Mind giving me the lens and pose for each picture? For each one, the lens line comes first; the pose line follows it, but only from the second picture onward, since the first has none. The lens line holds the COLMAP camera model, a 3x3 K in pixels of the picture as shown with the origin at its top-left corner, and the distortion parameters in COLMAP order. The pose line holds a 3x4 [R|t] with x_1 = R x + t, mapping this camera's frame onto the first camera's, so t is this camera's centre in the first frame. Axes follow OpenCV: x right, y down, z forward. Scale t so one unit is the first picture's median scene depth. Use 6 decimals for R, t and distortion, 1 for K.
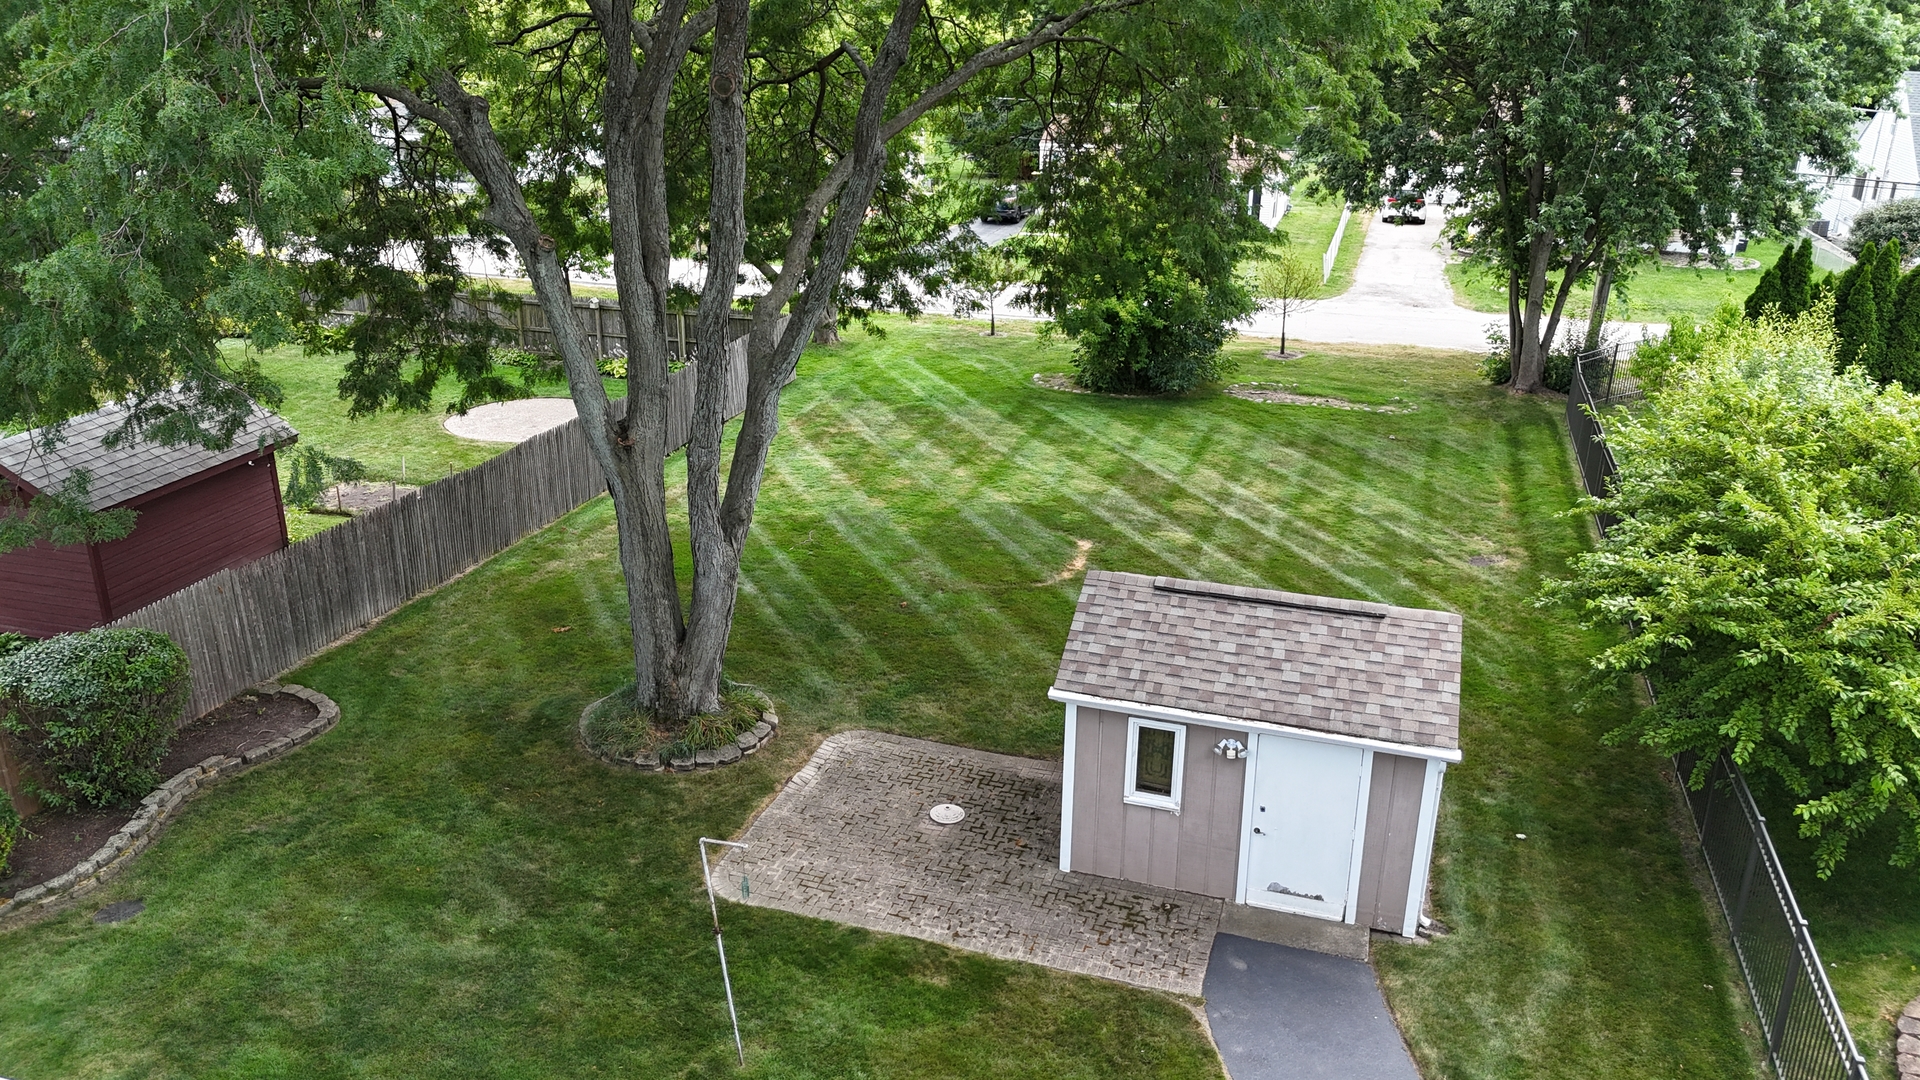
lens RADIAL K [[1411.9, 0, 975.7], [0, 1411.9, 537.7], [0, 0, 1]] dist [0.139580, -0.199198]
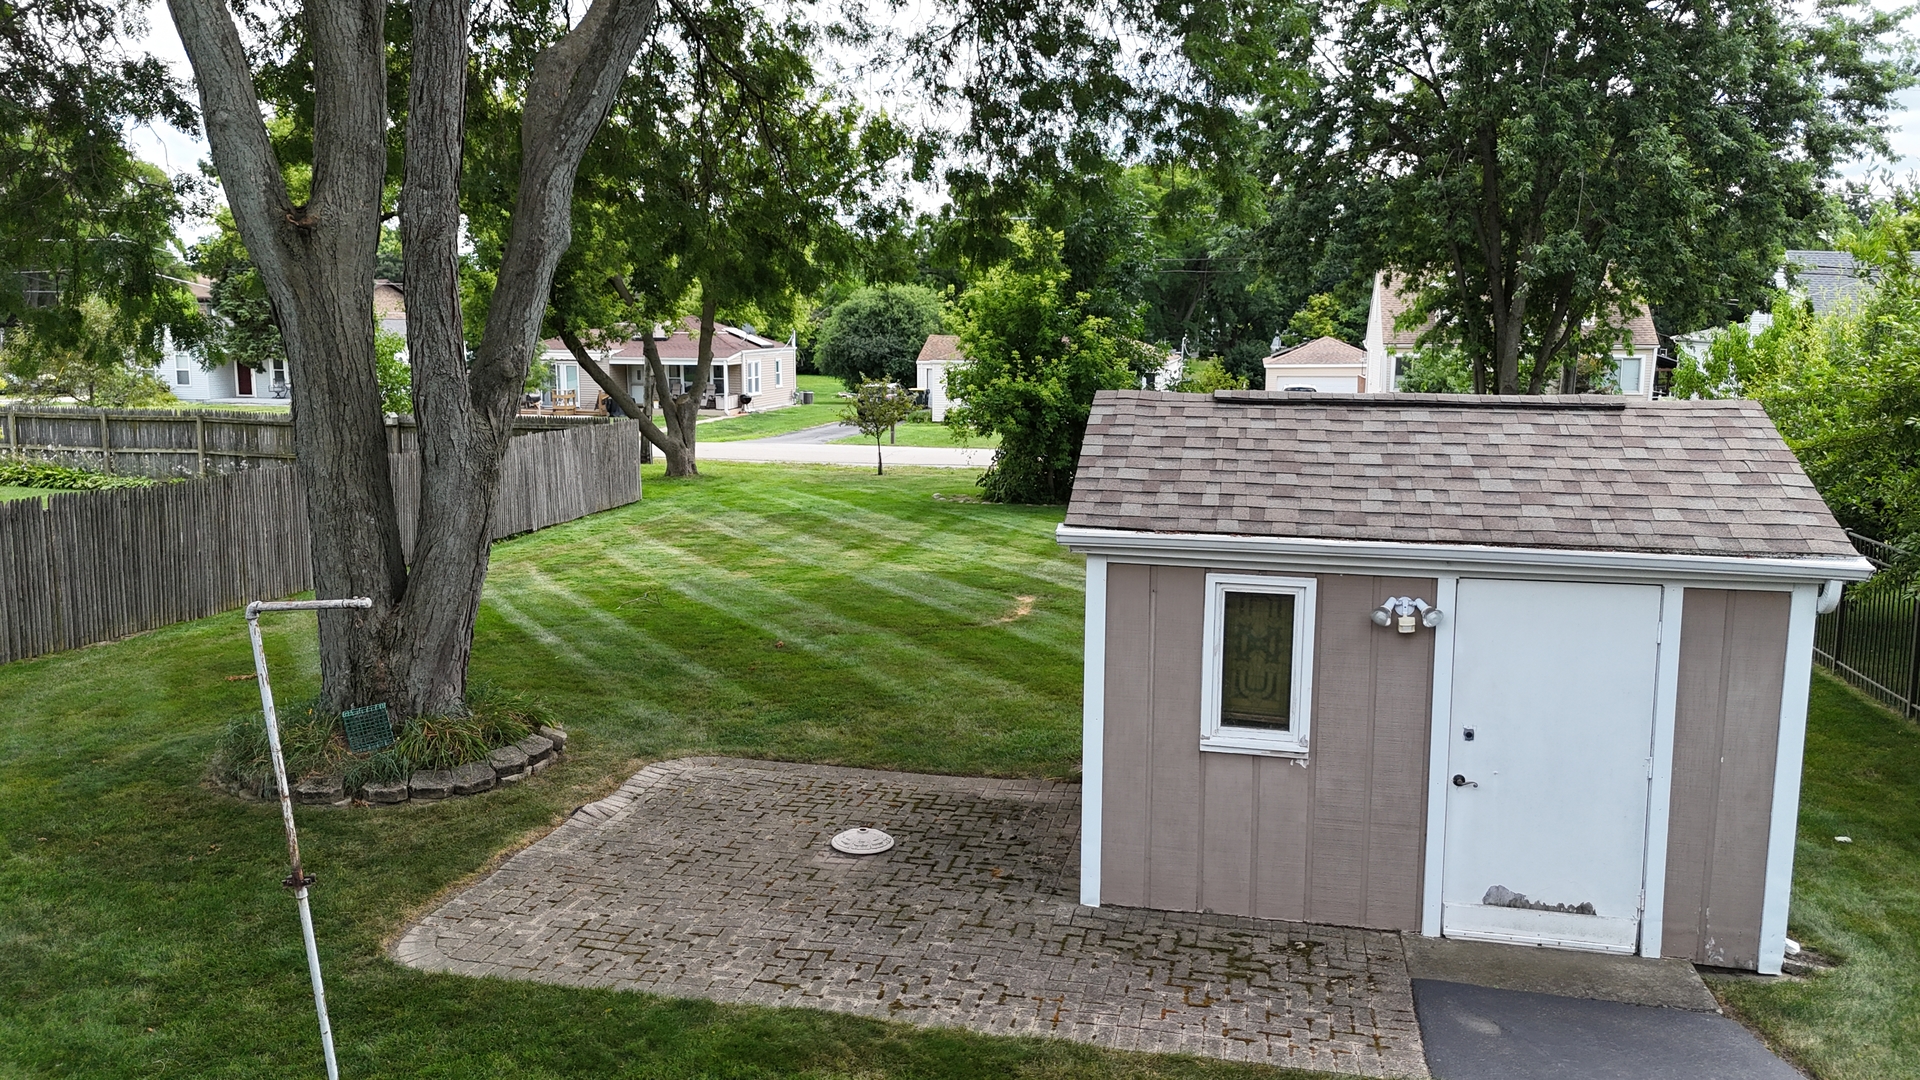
lens RADIAL K [[1405.0, 0, 969.9], [0, 1405.0, 538.4], [0, 0, 1]] dist [0.084066, -0.084214]
pose [[0.995850, -0.019570, 0.088881, -0.027124], [0.038532, 0.975421, -0.216955, 0.216935], [-0.082451, 0.219479, 0.972127, 0.467067]]
